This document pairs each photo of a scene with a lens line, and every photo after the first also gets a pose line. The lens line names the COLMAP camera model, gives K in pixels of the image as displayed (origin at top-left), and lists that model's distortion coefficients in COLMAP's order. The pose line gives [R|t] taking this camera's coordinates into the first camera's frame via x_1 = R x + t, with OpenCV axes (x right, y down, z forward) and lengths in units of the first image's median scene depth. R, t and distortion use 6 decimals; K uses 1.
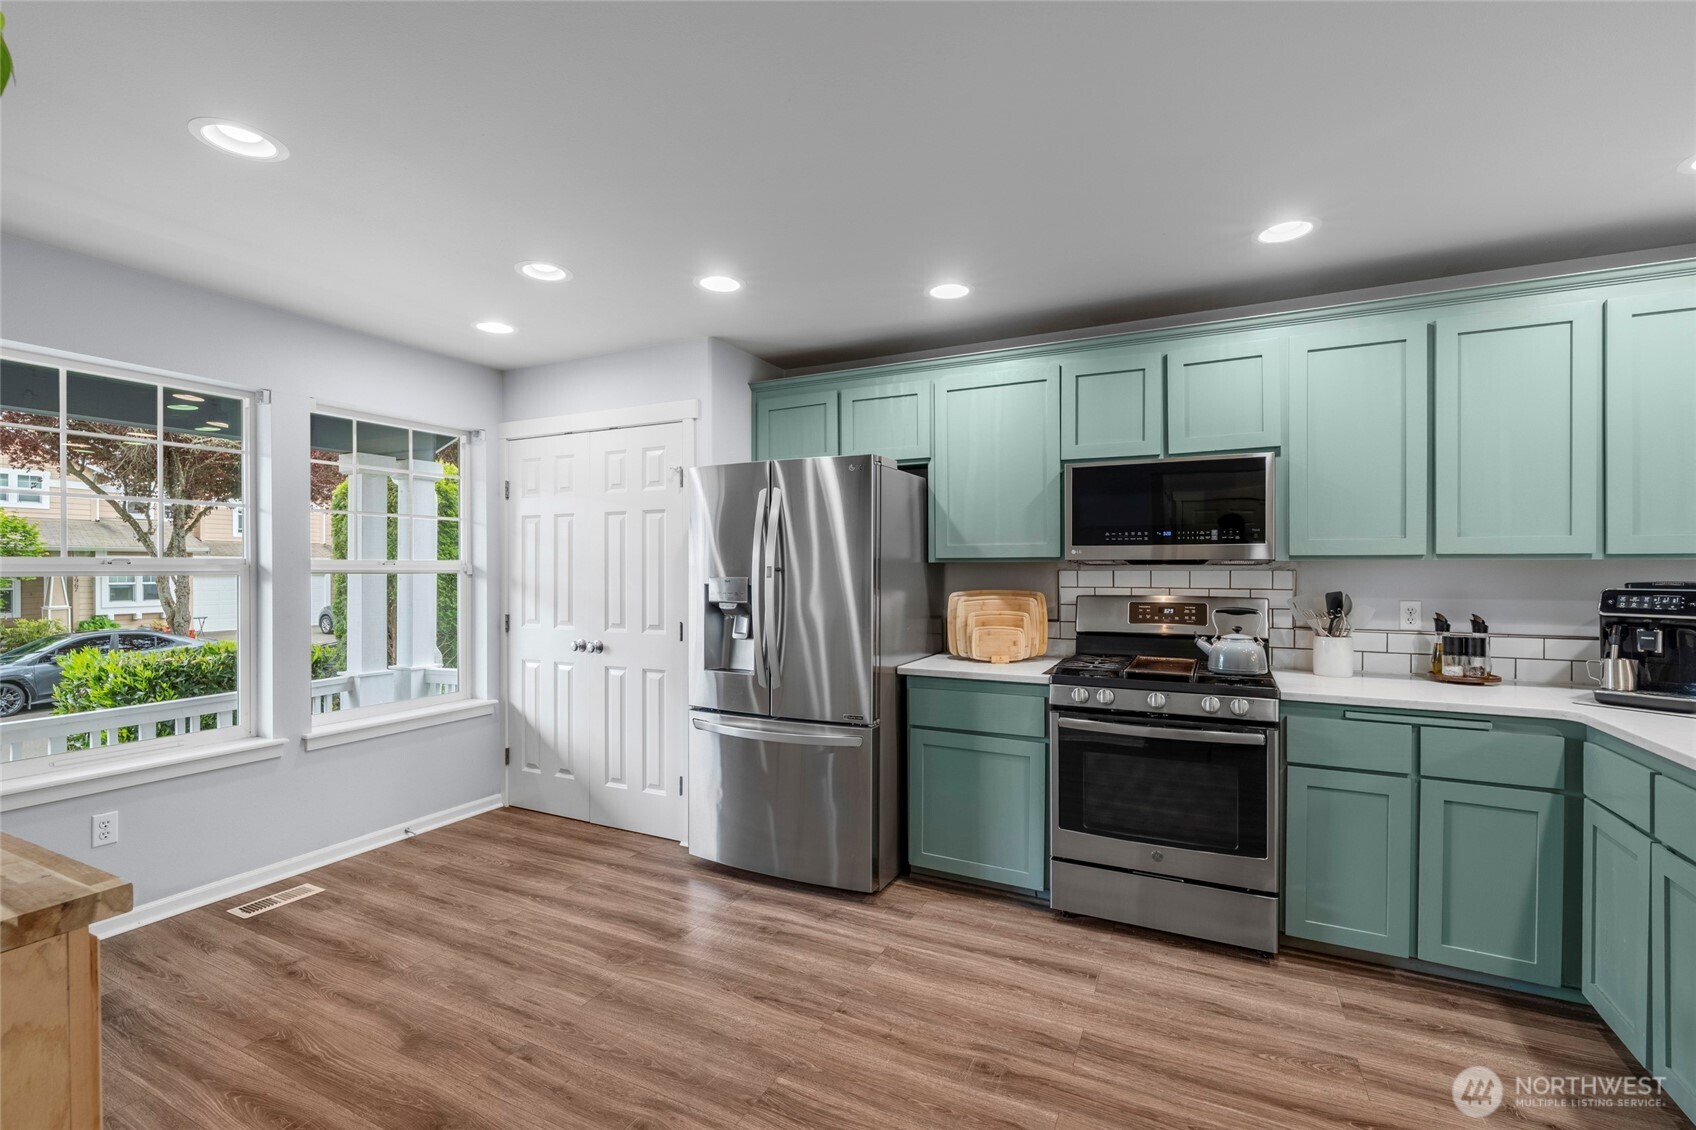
lens RADIAL K [[745.9, 0, 848.0], [0, 745.9, 565.0], [0, 0, 1]] dist [-0.002928, 0.000363]
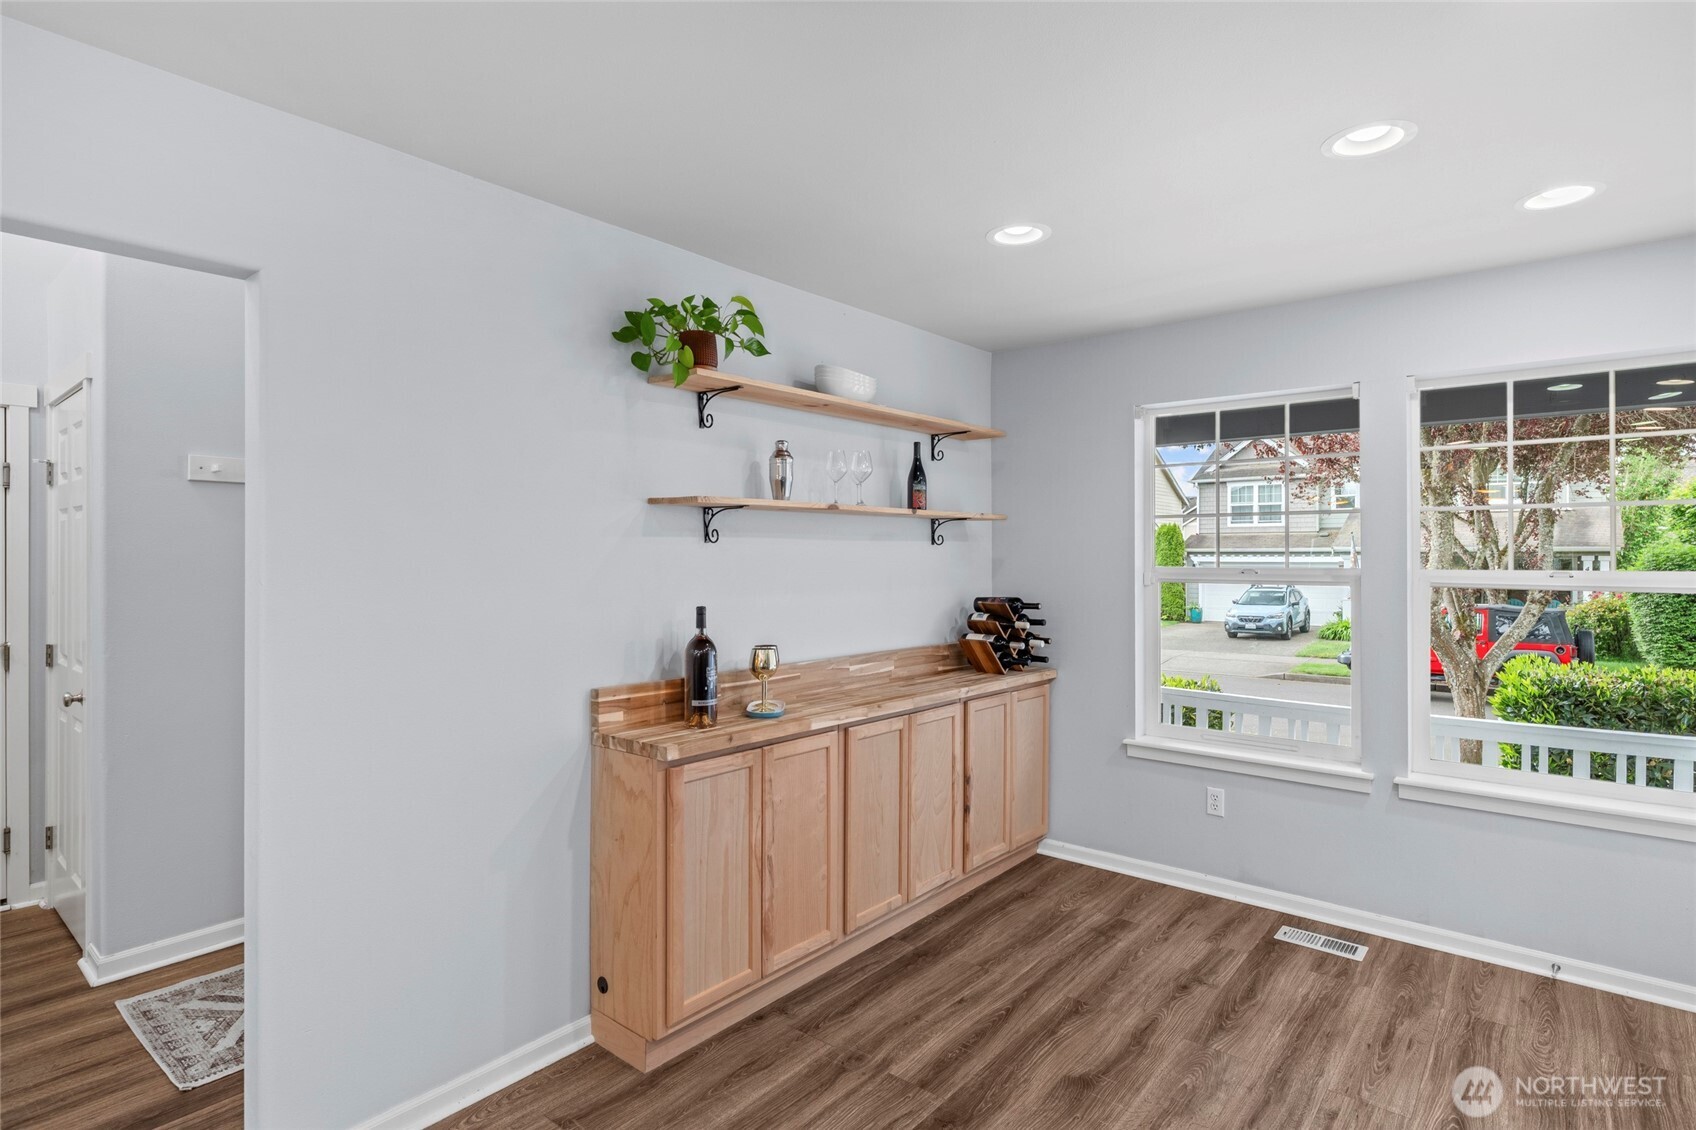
lens RADIAL K [[861.6, 0, 845.9], [0, 861.6, 553.6], [0, 0, 1]] dist [0.000623, -0.000360]
pose [[-0.225909, -0.001769, -0.974147, 0.348917], [0.002956, 0.999993, -0.002501, -0.024050], [0.974144, -0.003445, -0.225902, 0.588105]]
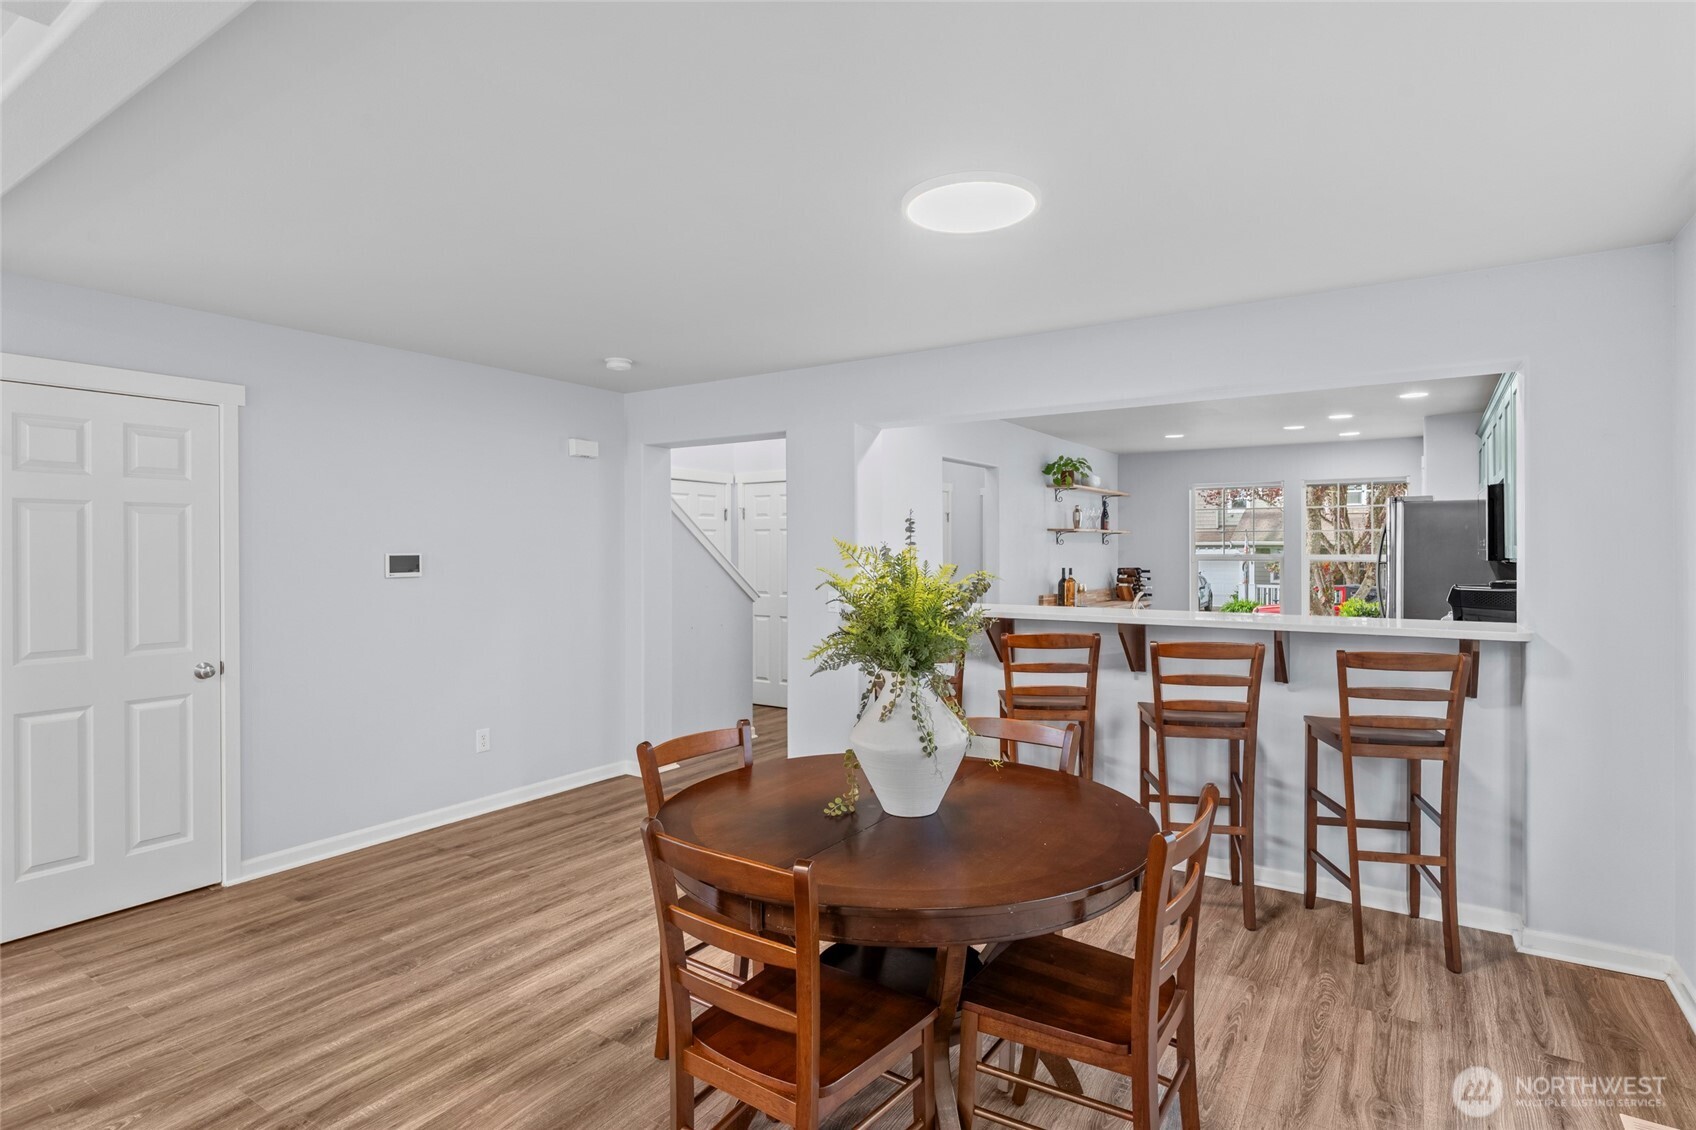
lens RADIAL K [[861.6, 0, 845.9], [0, 861.6, 553.6], [0, 0, 1]] dist [0.000623, -0.000360]
pose [[-0.118648, 0.005200, -0.992923, 1.863481], [0.006276, 0.999970, 0.004487, -0.026667], [0.992917, -0.005699, -0.118677, -0.019256]]
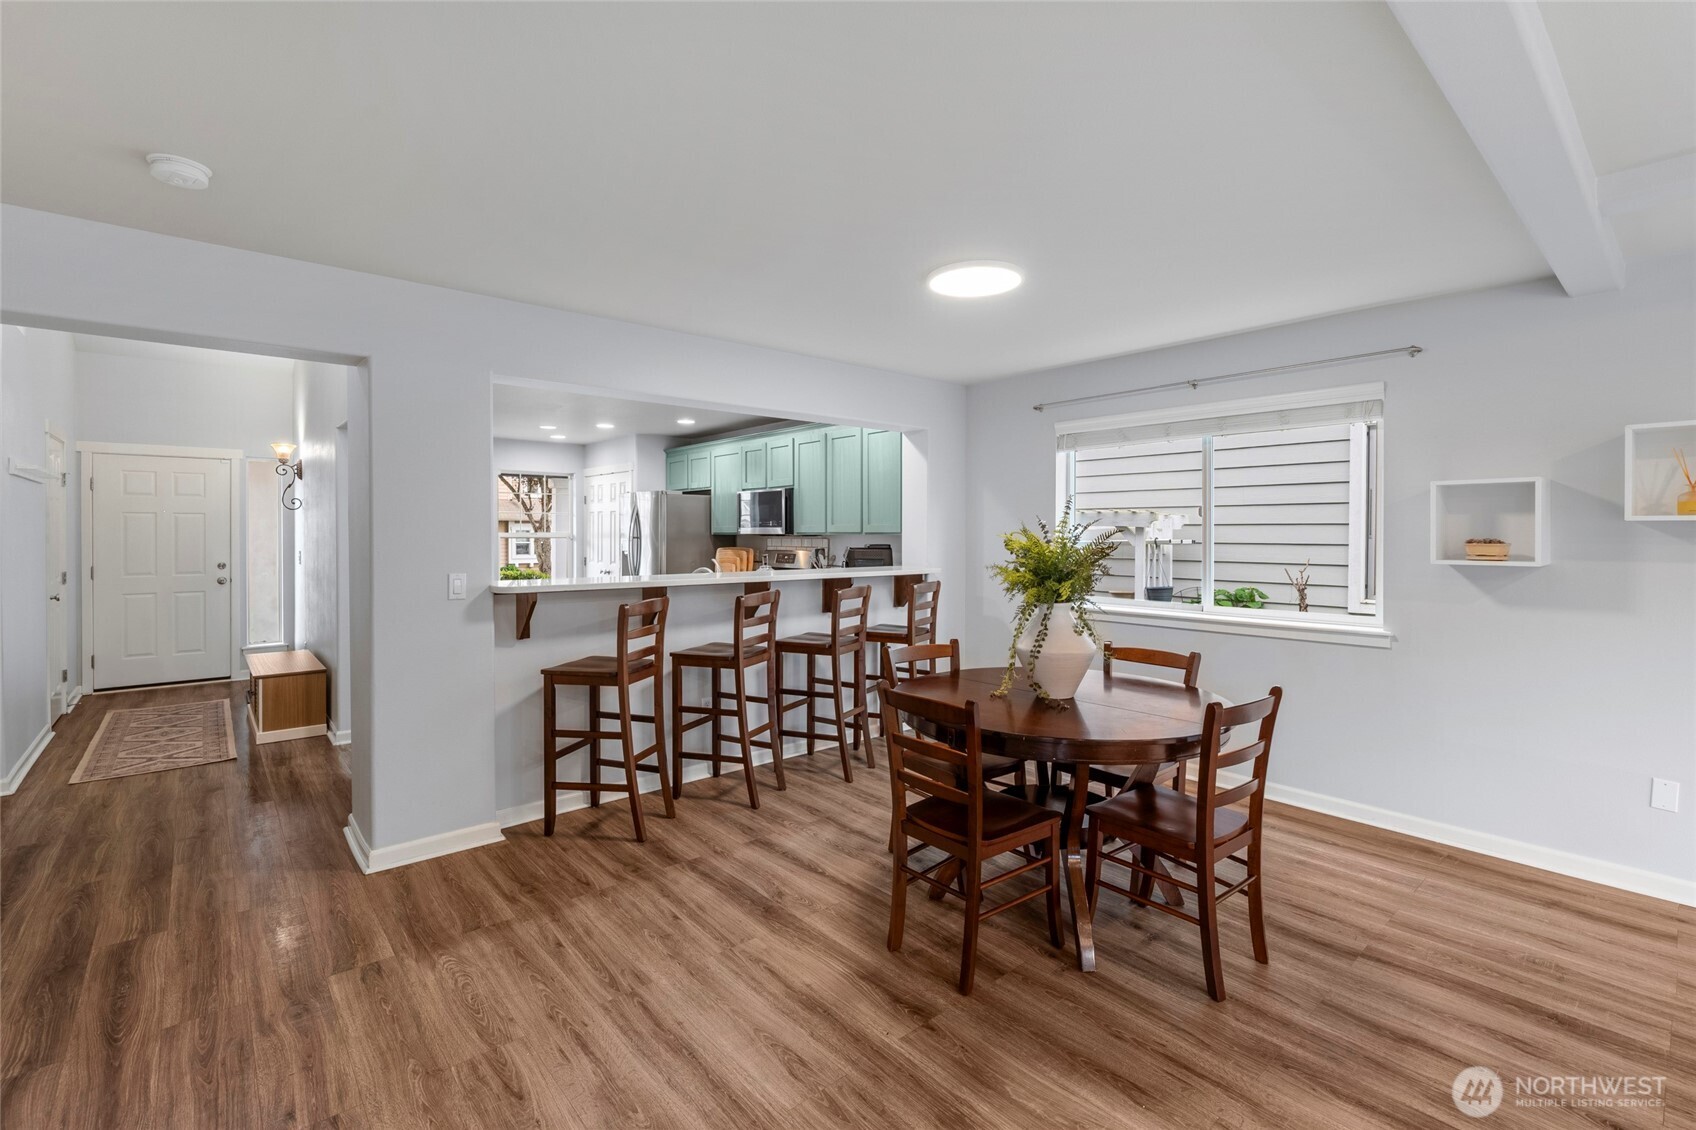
lens RADIAL K [[760.0, 0, 848.8], [0, 760.0, 534.0], [0, 0, 1]] dist [-0.000135, -0.000434]
pose [[0.921693, 0.004122, -0.387898, 1.347323], [-0.001827, 0.999979, 0.006286, -0.018926], [0.387916, -0.005085, 0.921681, -0.902543]]
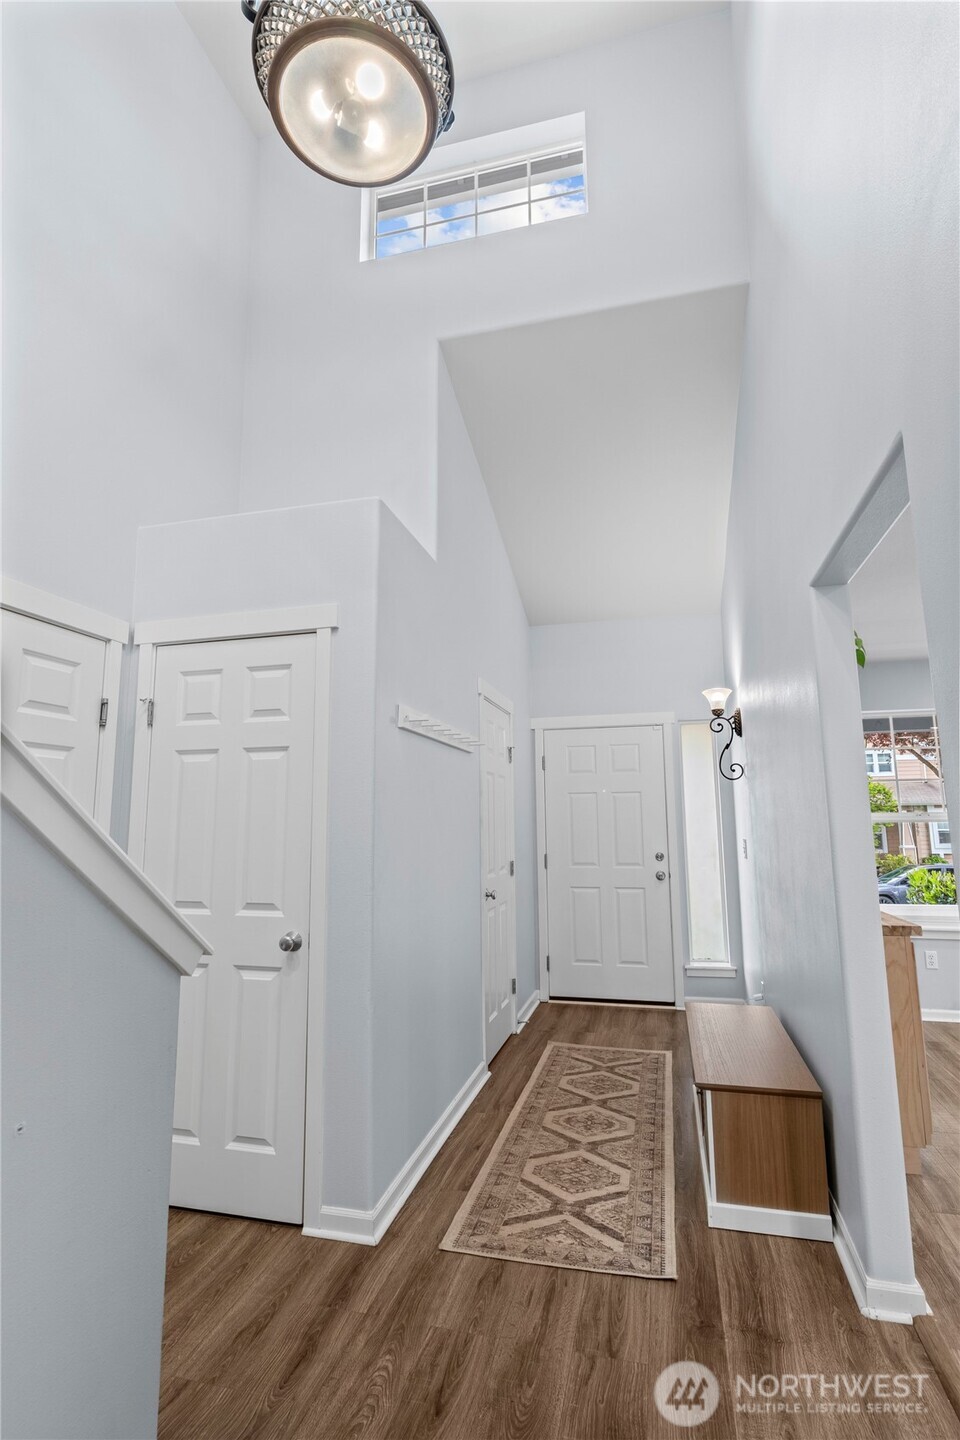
lens RADIAL K [[708.0, 0, 480.0], [0, 708.0, 720.0], [0, 0, 1]] dist [0.000010, -0.000061]
pose [[0.214779, -0.139177, -0.966695, 0.427775], [0.010515, 0.990067, -0.140206, 0.000317], [0.976606, 0.019949, 0.214109, -0.380253]]
